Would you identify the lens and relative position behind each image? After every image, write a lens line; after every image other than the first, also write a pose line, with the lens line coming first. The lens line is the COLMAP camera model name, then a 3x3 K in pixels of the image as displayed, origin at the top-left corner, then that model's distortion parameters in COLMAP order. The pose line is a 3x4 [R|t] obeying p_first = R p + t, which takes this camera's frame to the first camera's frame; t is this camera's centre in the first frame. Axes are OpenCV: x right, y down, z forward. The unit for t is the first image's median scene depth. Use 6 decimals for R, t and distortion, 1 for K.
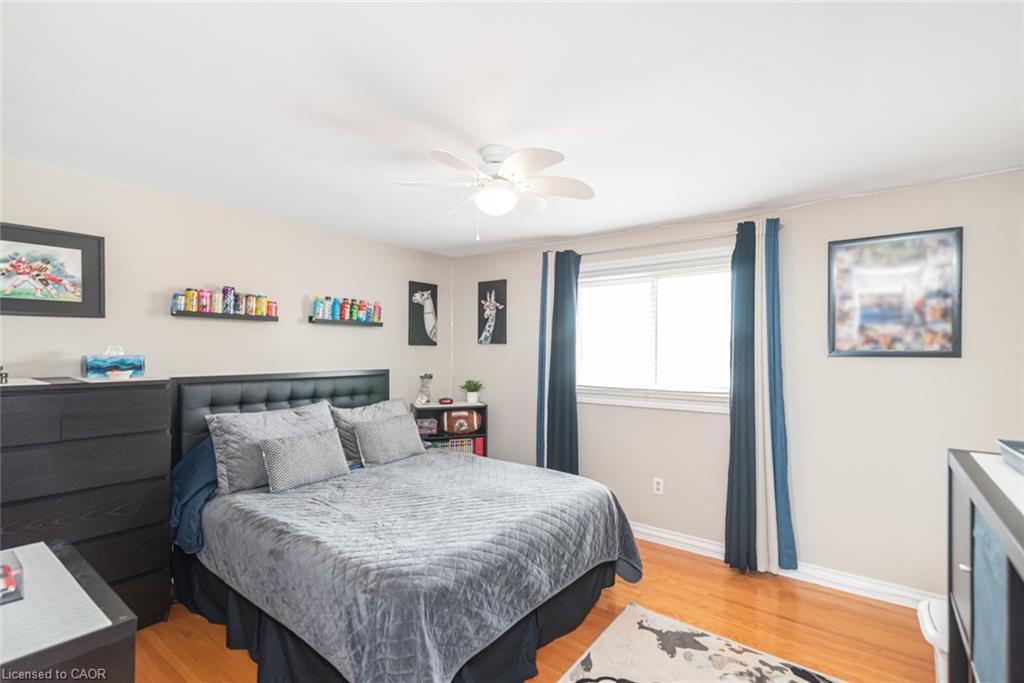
lens RADIAL K [[480.9, 0, 511.1], [0, 480.9, 355.2], [0, 0, 1]] dist [0.001372, -0.000054]
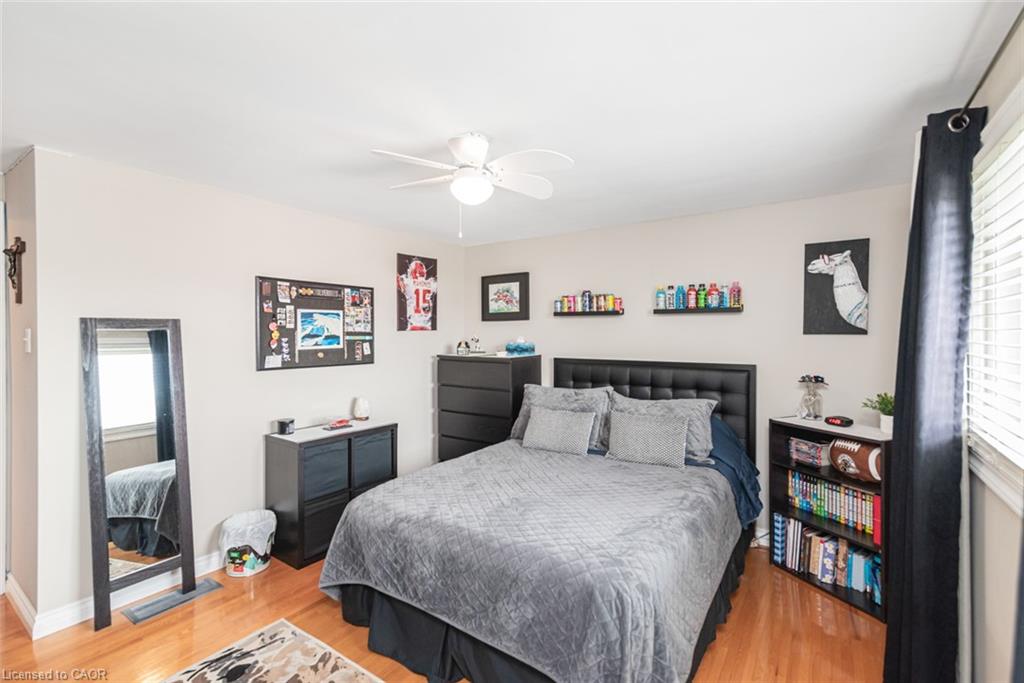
lens RADIAL K [[464.3, 0, 503.7], [0, 464.3, 339.8], [0, 0, 1]] dist [0.001926, -0.000132]
pose [[0.036316, 0.007210, -0.999314, 0.611333], [-0.011635, 0.999909, 0.006792, -0.015425], [0.999273, 0.011380, 0.036397, 0.692823]]
